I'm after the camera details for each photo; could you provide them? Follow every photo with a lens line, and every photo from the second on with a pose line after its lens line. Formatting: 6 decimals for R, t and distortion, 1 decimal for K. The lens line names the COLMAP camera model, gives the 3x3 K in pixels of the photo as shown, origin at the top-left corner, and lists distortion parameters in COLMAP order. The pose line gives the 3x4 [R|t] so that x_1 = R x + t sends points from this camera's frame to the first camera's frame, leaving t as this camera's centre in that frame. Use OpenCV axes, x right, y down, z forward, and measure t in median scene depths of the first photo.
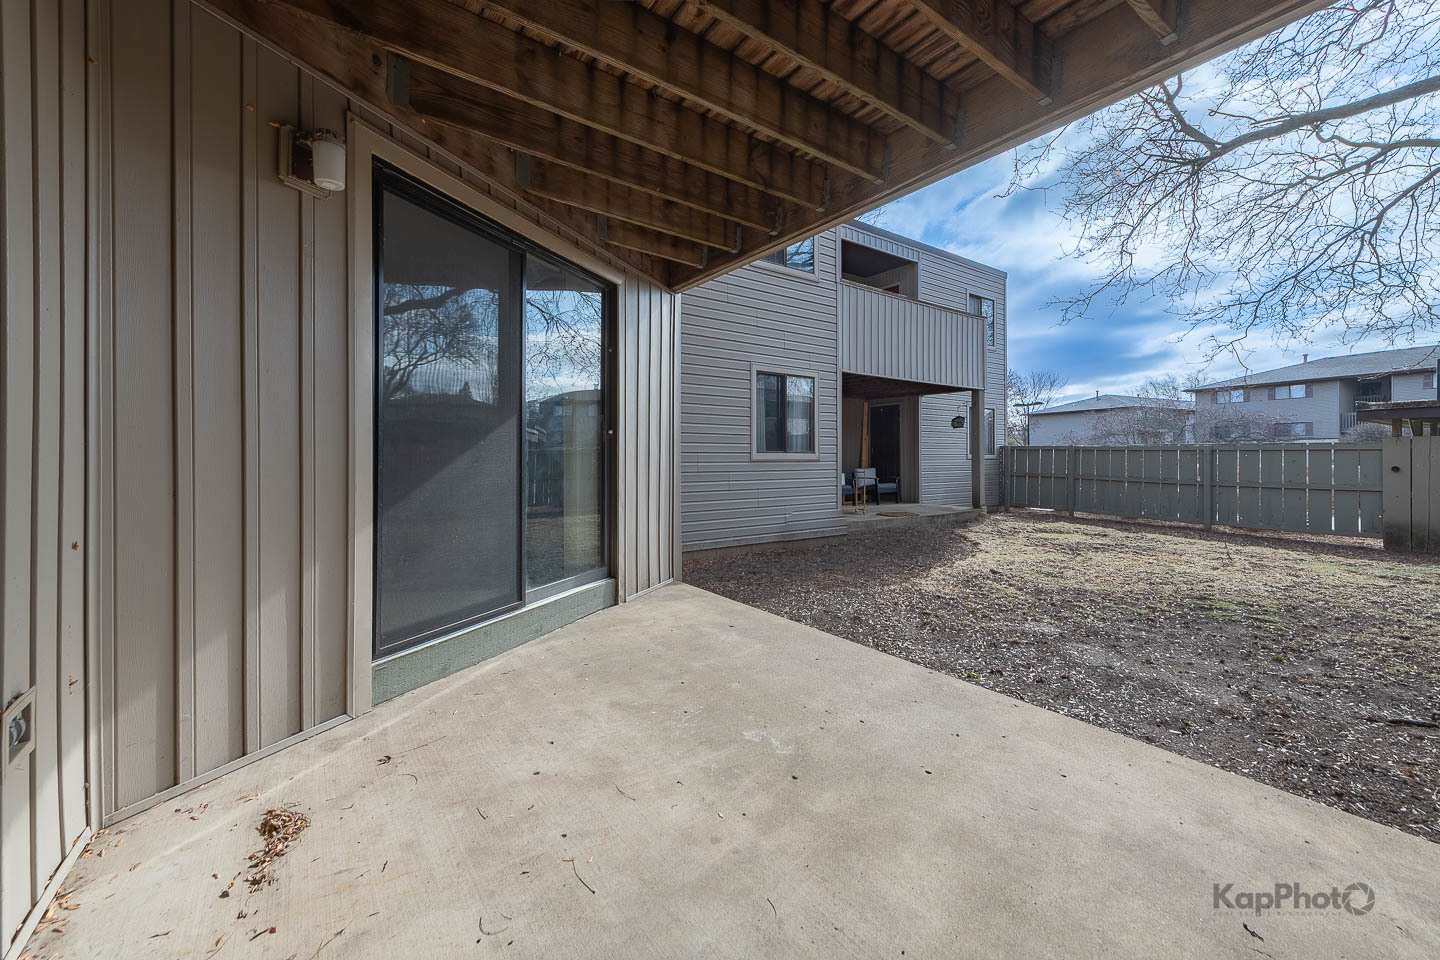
lens RADIAL K [[581.8, 0, 693.7], [0, 581.8, 460.6], [0, 0, 1]] dist [0.002455, -0.000363]
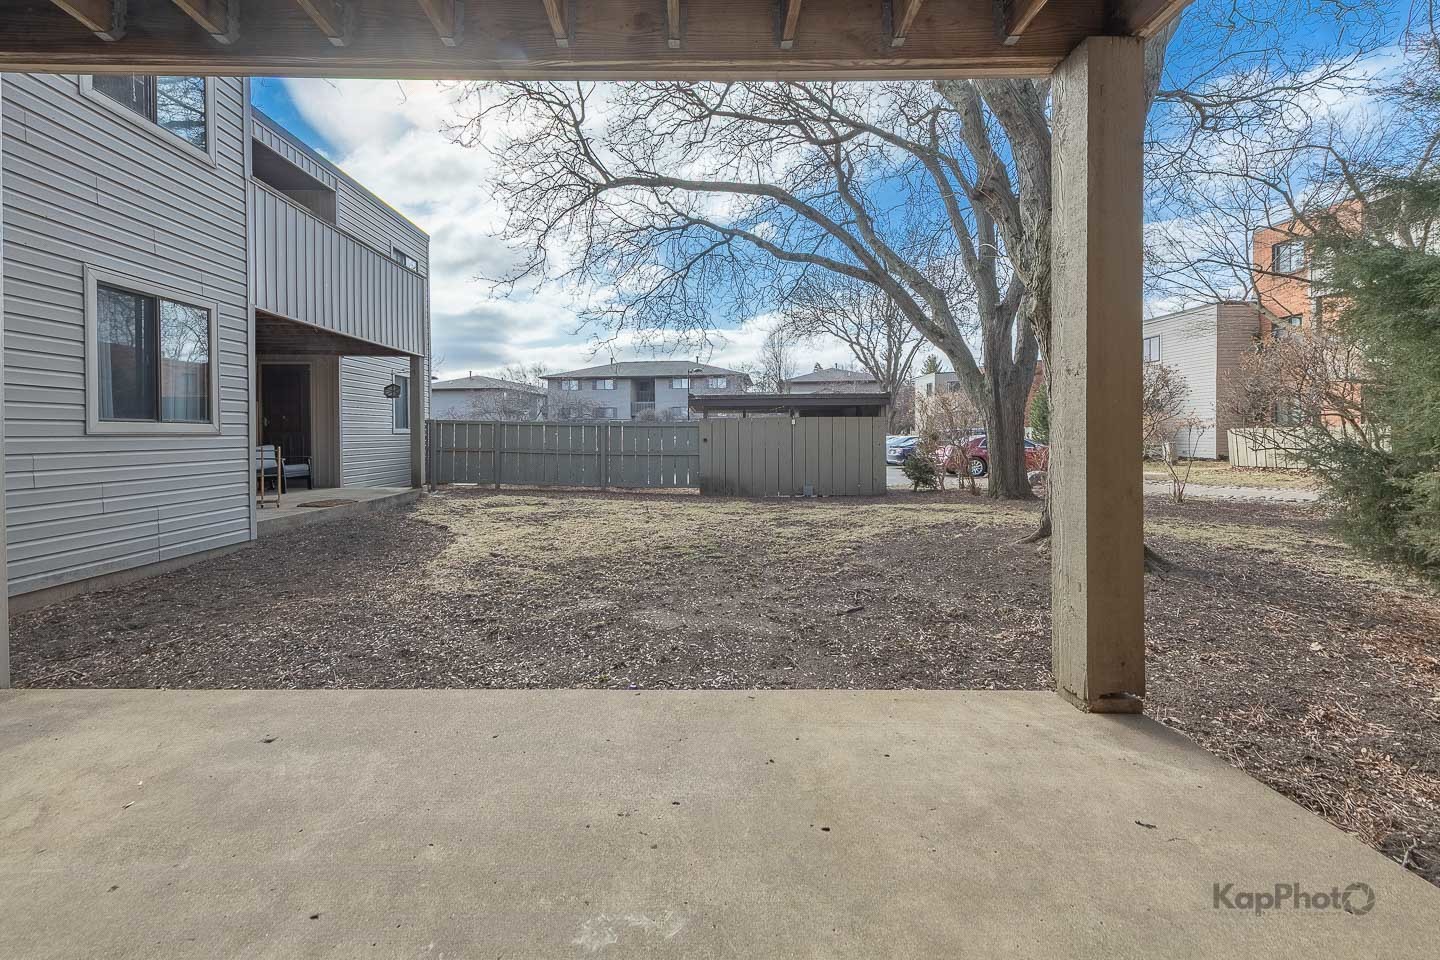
lens RADIAL K [[606.2, 0, 725.2], [0, 606.2, 437.2], [0, 0, 1]] dist [0.025538, -0.011585]
pose [[0.544098, -0.004883, 0.839007, -0.058466], [0.003657, 0.999987, 0.003448, 0.002553], [-0.839014, 0.001192, 0.544109, 0.114823]]
